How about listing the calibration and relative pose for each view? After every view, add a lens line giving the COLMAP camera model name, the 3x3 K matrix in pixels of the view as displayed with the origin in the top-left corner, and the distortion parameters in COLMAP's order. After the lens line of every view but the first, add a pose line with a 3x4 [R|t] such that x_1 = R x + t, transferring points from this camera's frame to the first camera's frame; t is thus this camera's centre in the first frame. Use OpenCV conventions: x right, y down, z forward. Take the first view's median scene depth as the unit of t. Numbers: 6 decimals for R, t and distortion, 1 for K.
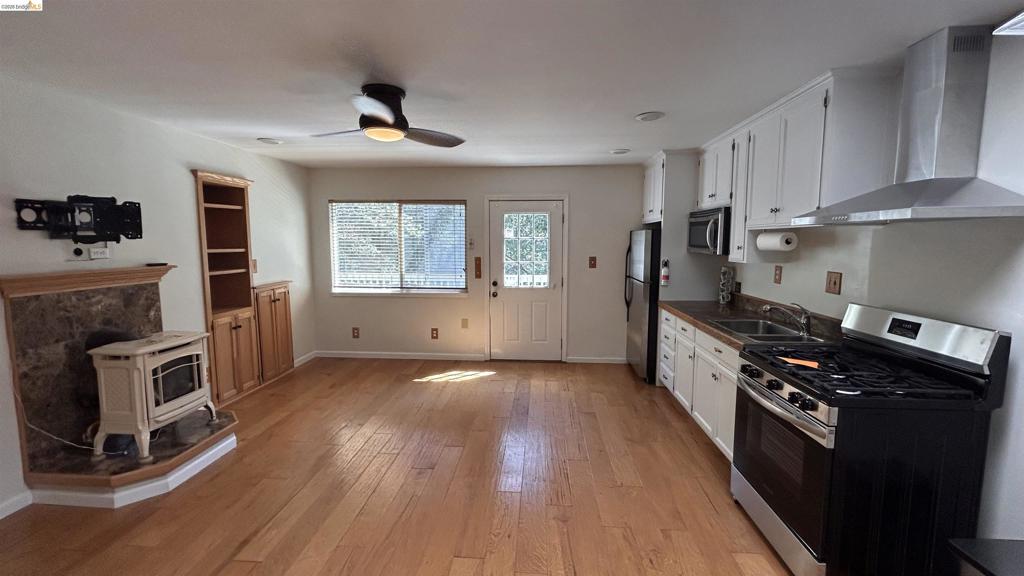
lens RADIAL K [[418.1, 0, 513.6], [0, 418.1, 283.9], [0, 0, 1]] dist [0.002873, -0.000020]
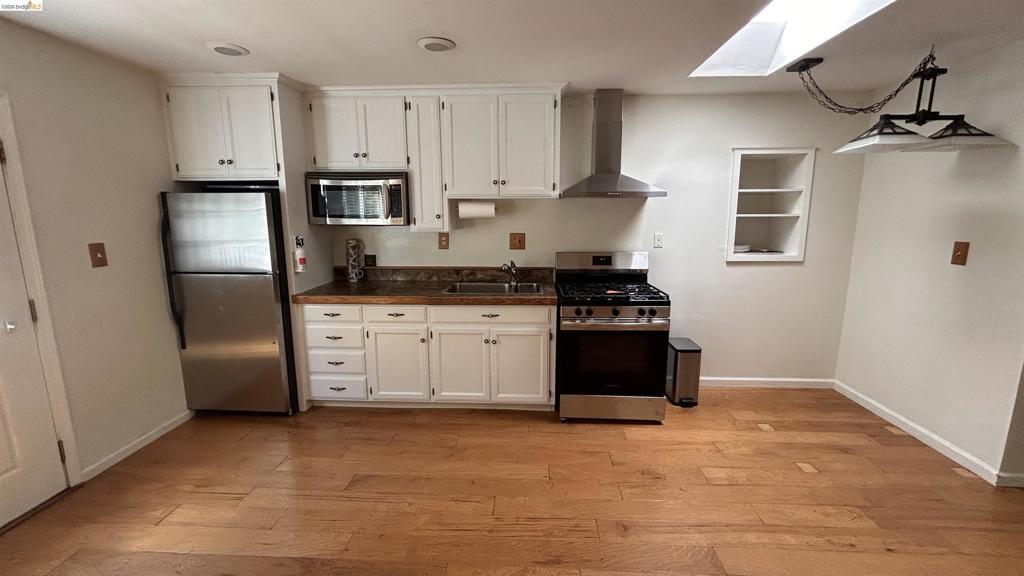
lens RADIAL K [[418.1, 0, 513.6], [0, 418.1, 283.9], [0, 0, 1]] dist [0.002873, -0.000020]
pose [[-0.018556, -0.173788, 0.984608, -0.488632], [0.104836, 0.979011, 0.174776, -0.088357], [-0.994316, 0.106466, 0.000052, 0.878857]]
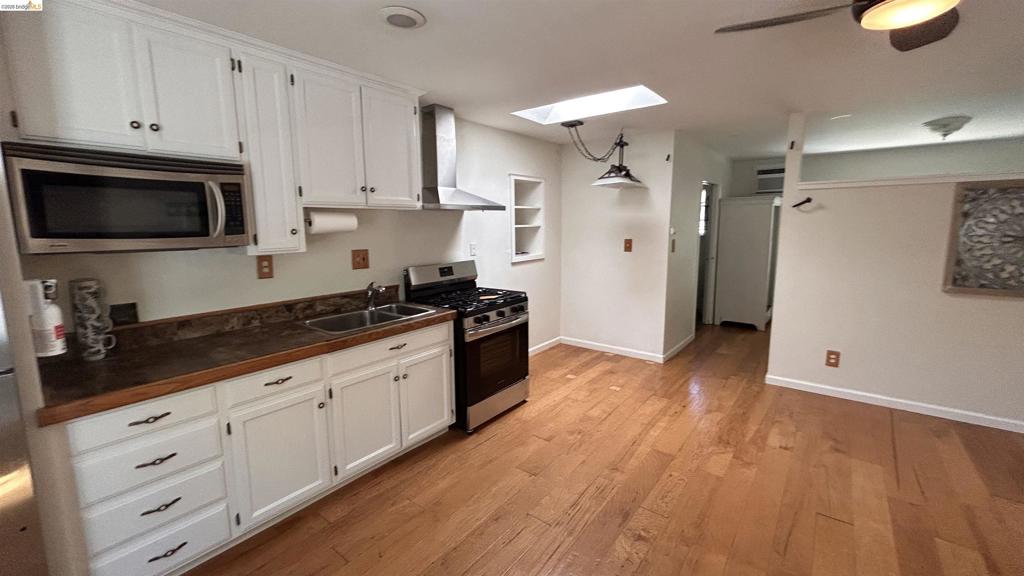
lens RADIAL K [[418.1, 0, 513.6], [0, 418.1, 283.9], [0, 0, 1]] dist [0.002873, -0.000020]
pose [[-0.830821, -0.075547, 0.551388, -0.175149], [0.064478, 0.971006, 0.230195, -0.146332], [-0.552792, 0.226803, -0.801861, 1.447198]]
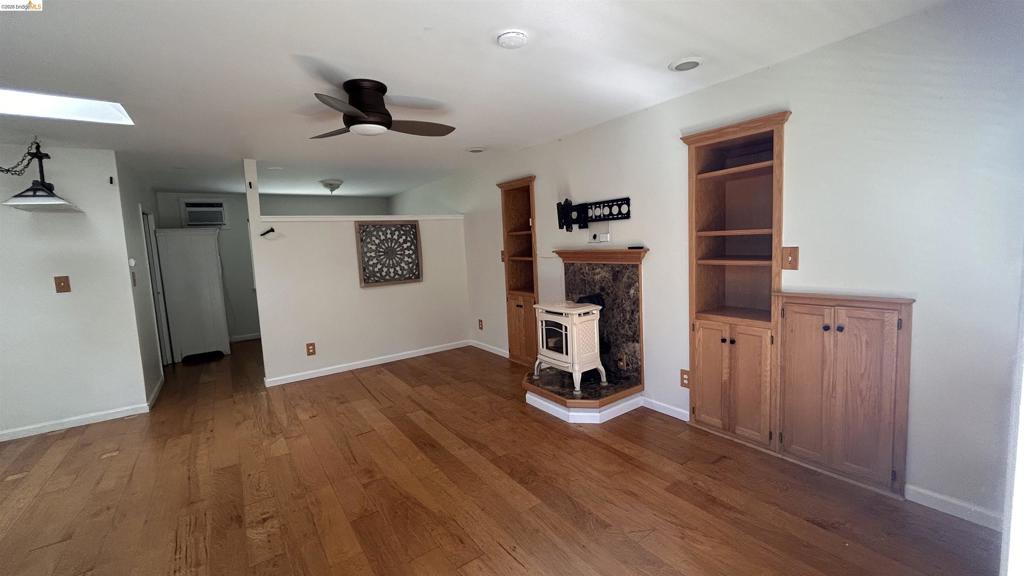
lens RADIAL K [[418.1, 0, 513.6], [0, 418.1, 283.9], [0, 0, 1]] dist [0.002873, -0.000020]
pose [[-0.776300, 0.098168, -0.622672, 0.069858], [-0.018903, 0.983730, 0.178657, -0.144184], [0.630080, 0.150462, -0.761814, 1.675939]]
